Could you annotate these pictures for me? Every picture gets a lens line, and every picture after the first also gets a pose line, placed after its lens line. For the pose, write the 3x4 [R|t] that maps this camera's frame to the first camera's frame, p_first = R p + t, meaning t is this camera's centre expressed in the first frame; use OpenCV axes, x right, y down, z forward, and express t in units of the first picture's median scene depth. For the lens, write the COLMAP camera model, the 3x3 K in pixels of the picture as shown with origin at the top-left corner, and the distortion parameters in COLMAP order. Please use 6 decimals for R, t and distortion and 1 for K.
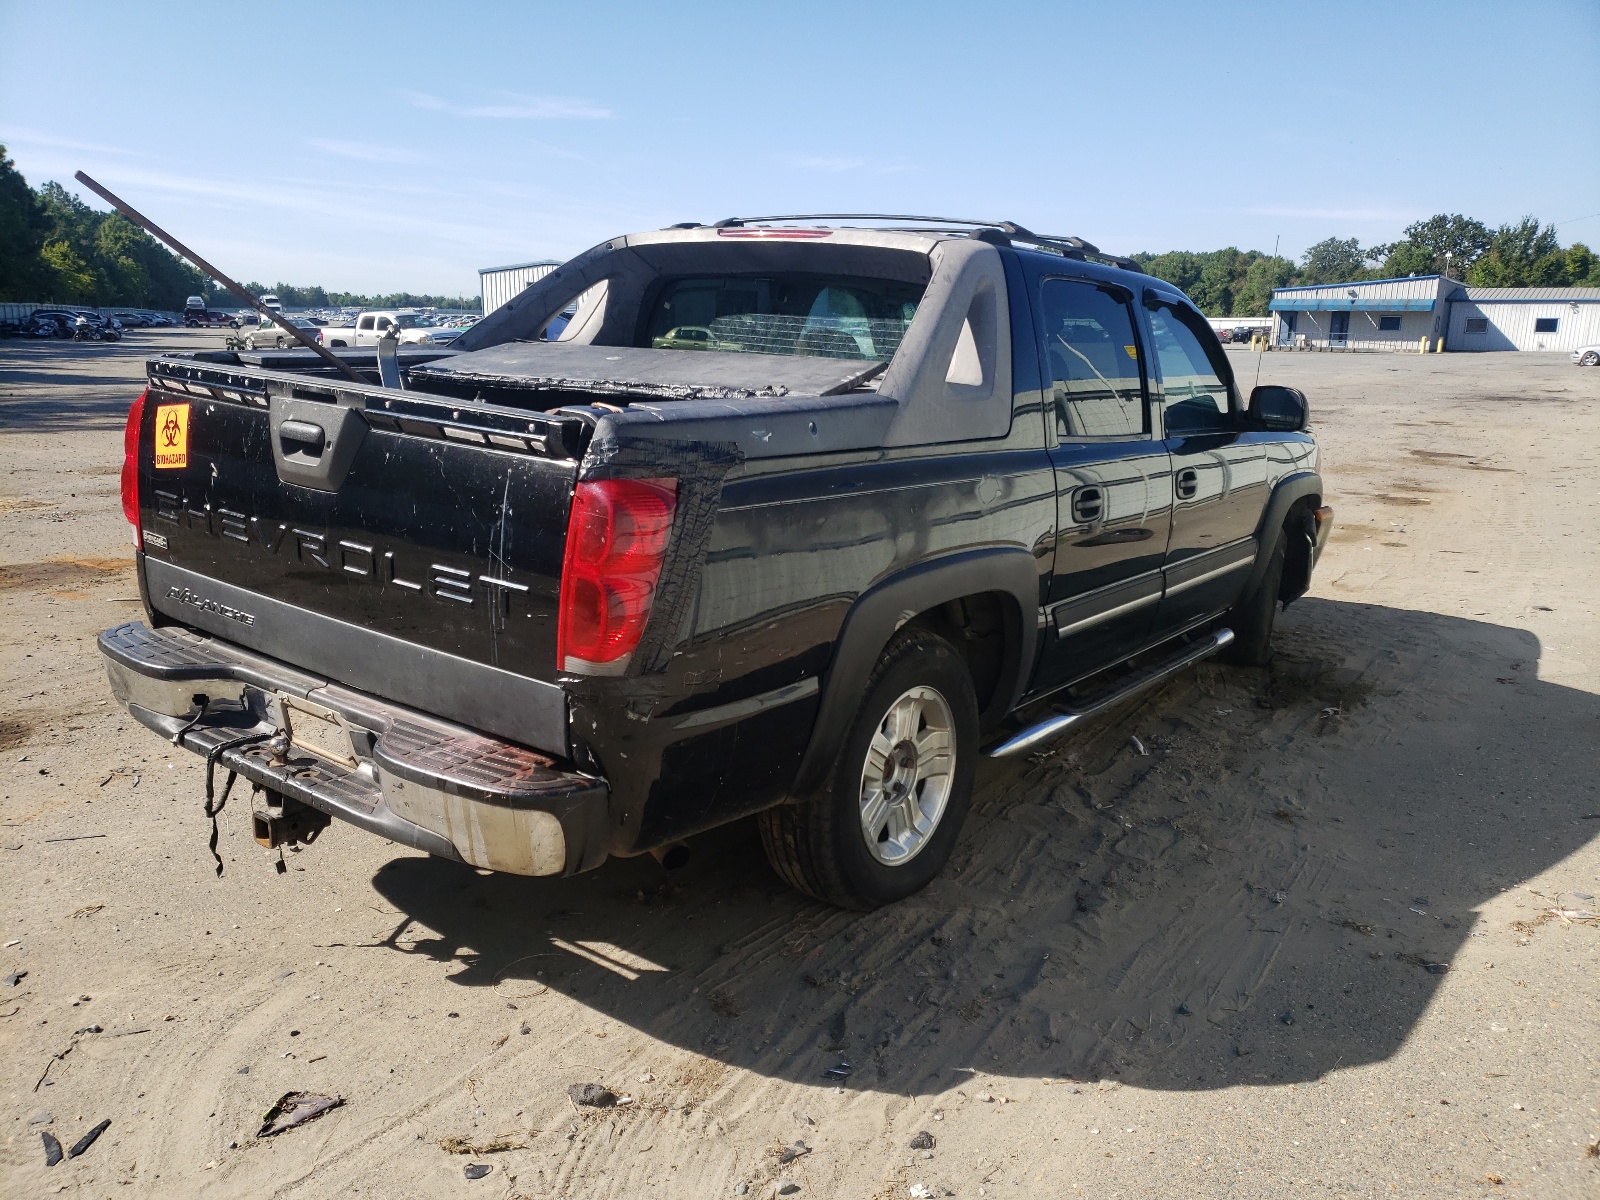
lens RADIAL K [[1254.8, 0, 800.0], [0, 1254.8, 600.0], [0, 0, 1]] dist [0.003123, 0.003436]
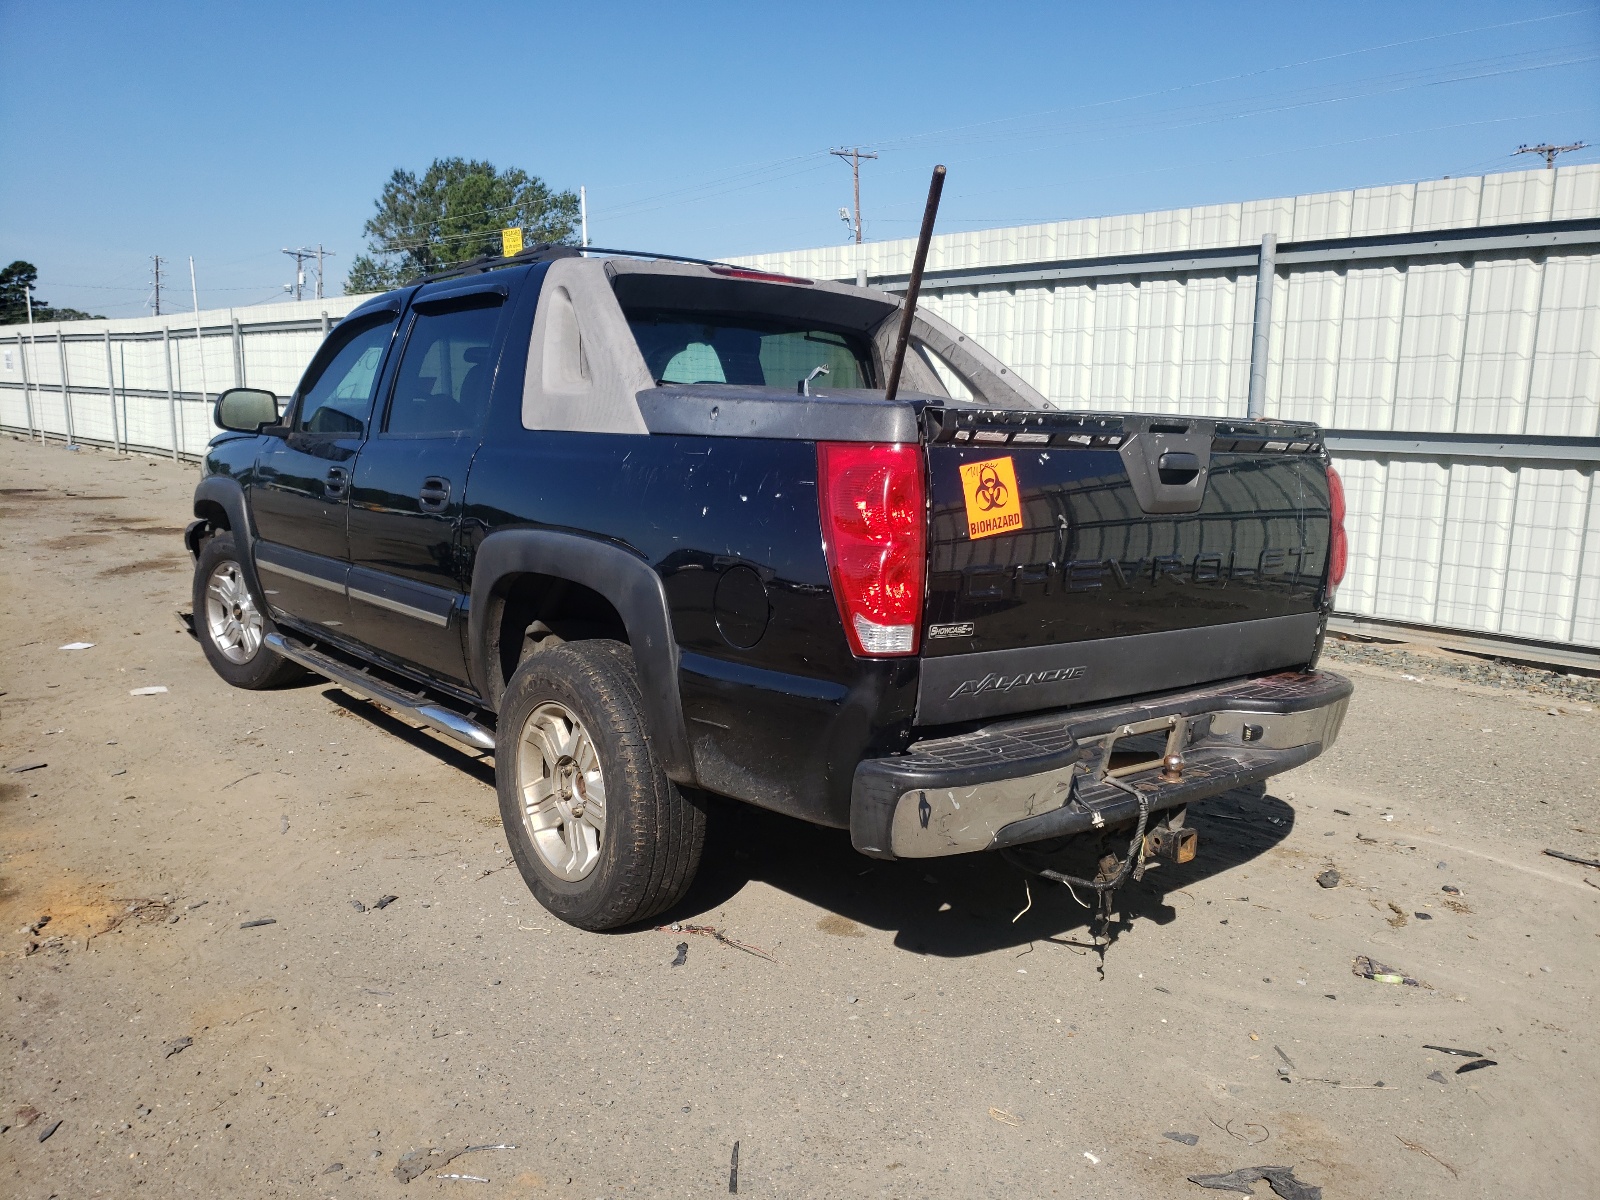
lens RADIAL K [[1212.6, 0, 800.0], [0, 1212.6, 600.0], [0, 0, 1]] dist [0.008973, 0.001629]
pose [[0.275752, -0.181728, 0.943894, -1.354056], [0.215969, 0.968573, 0.123386, -0.196737], [-0.936653, 0.169828, 0.306333, 0.903400]]
